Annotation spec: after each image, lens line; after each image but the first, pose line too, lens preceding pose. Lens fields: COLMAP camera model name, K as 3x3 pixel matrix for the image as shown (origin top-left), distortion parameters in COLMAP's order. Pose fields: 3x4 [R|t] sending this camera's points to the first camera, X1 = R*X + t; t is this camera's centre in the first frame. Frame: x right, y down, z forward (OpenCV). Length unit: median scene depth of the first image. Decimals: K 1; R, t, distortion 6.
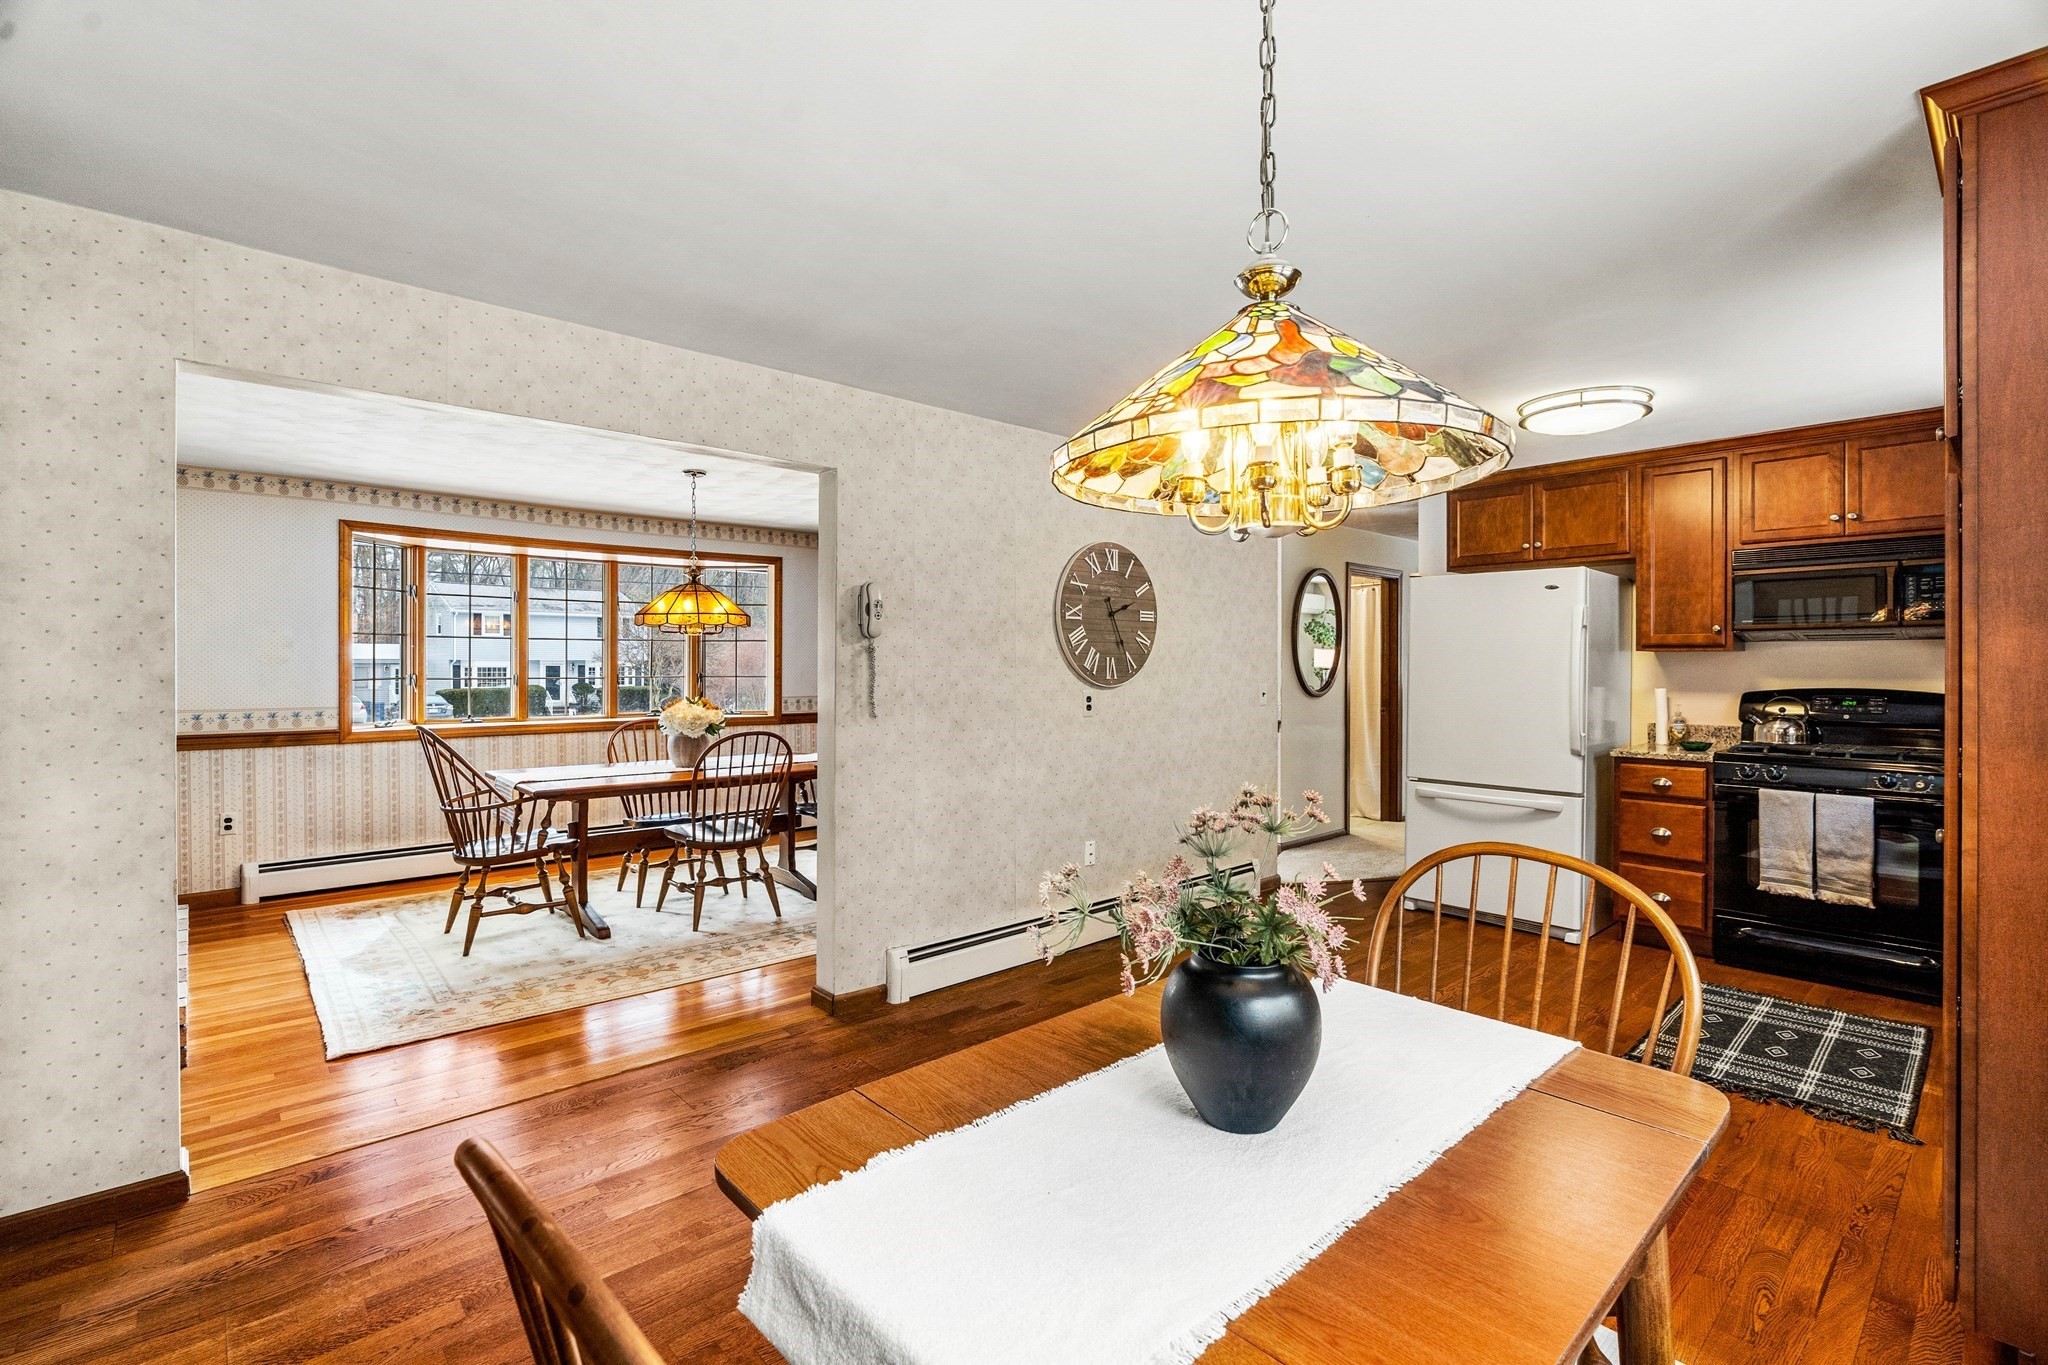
lens RADIAL K [[914.6, 0, 1027.0], [0, 914.6, 672.3], [0, 0, 1]] dist [-0.010484, 0.002779]
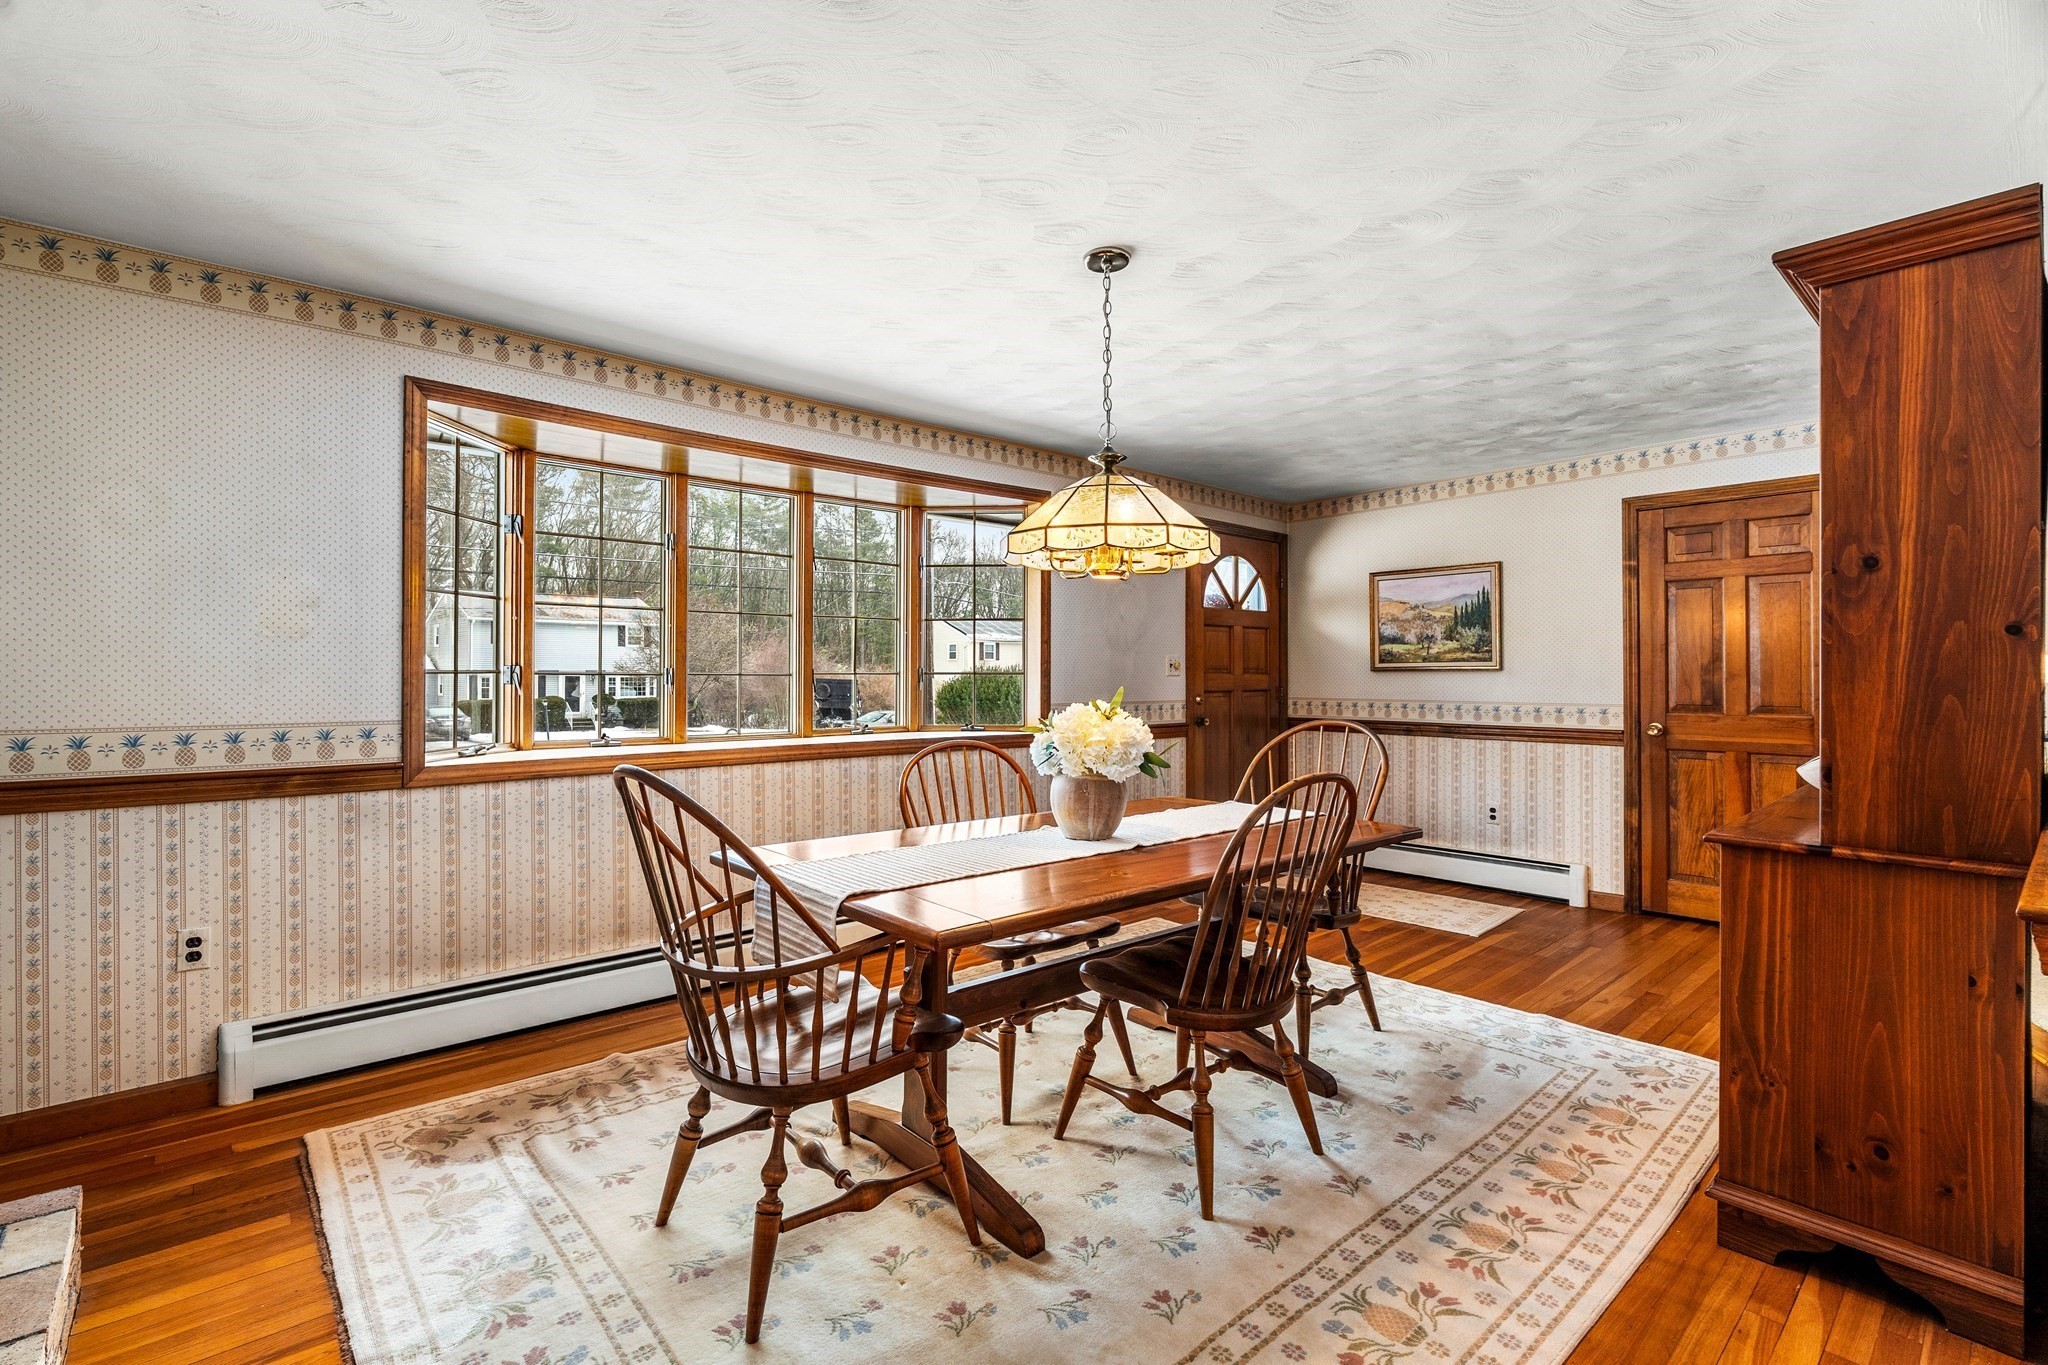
lens RADIAL K [[914.6, 0, 1016.3], [0, 914.6, 675.1], [0, 0, 1]] dist [-0.010484, 0.002779]
pose [[0.999898, -0.001402, -0.014185, -0.396145], [0.001269, 0.999955, -0.009382, 0.017082], [0.014197, 0.009363, 0.999855, 0.478979]]
